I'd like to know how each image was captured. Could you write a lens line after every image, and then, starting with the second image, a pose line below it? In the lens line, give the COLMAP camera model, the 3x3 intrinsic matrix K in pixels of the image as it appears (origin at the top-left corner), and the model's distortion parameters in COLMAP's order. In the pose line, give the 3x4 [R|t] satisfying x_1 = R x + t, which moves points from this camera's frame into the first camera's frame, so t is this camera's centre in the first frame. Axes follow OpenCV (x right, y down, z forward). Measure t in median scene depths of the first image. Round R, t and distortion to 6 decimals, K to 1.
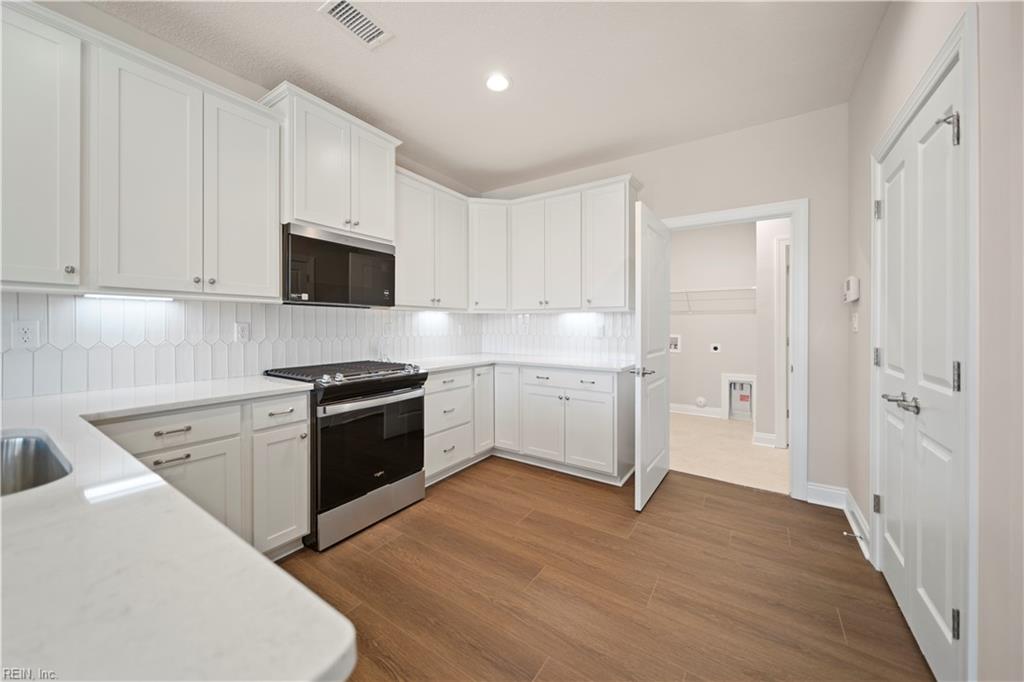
lens RADIAL K [[371.7, 0, 508.9], [0, 371.7, 323.3], [0, 0, 1]] dist [-0.007181, 0.000127]
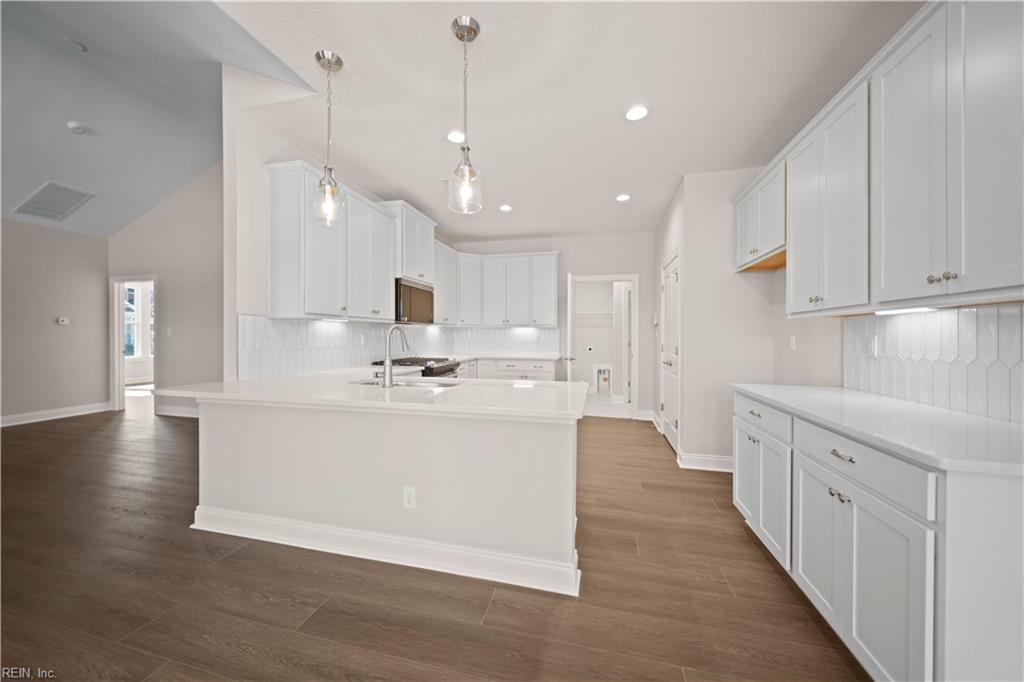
lens RADIAL K [[371.7, 0, 512.1], [0, 371.7, 335.6], [0, 0, 1]] dist [-0.007181, 0.000127]
pose [[0.936984, -0.001499, 0.349368, -0.483542], [-0.002025, 0.999951, 0.009722, -0.008267], [-0.349366, -0.009817, 0.936935, -0.580471]]
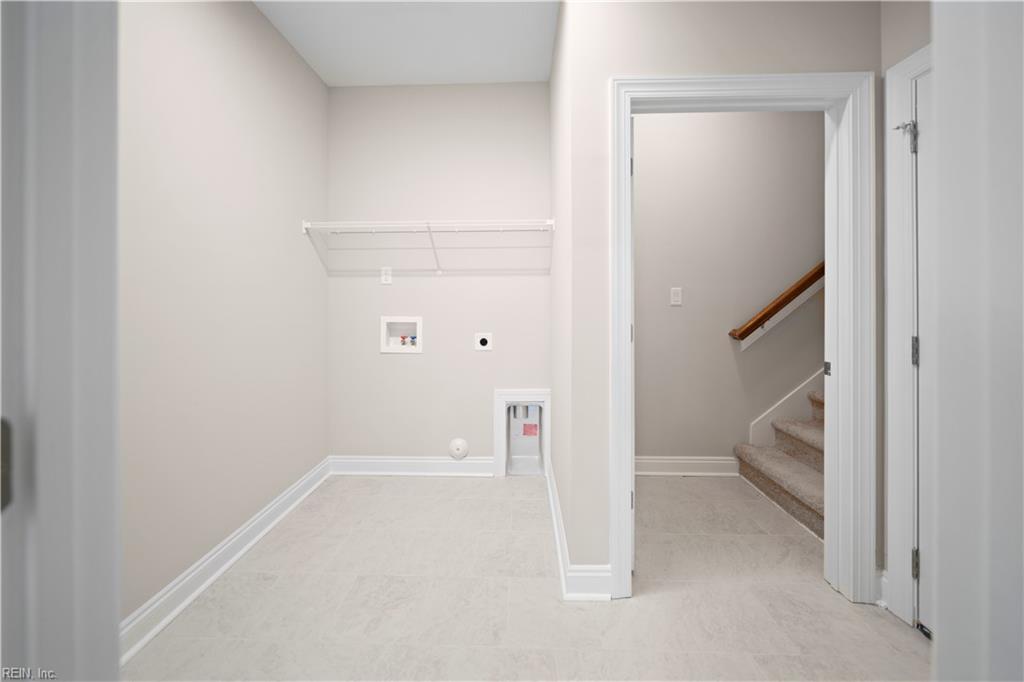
lens RADIAL K [[371.7, 0, 513.4], [0, 371.7, 306.0], [0, 0, 1]] dist [-0.007181, 0.000127]
pose [[0.840294, -0.006463, 0.542093, 0.481657], [0.000017, 0.999929, 0.011896, 0.016813], [-0.542132, -0.009987, 0.840234, 0.838829]]
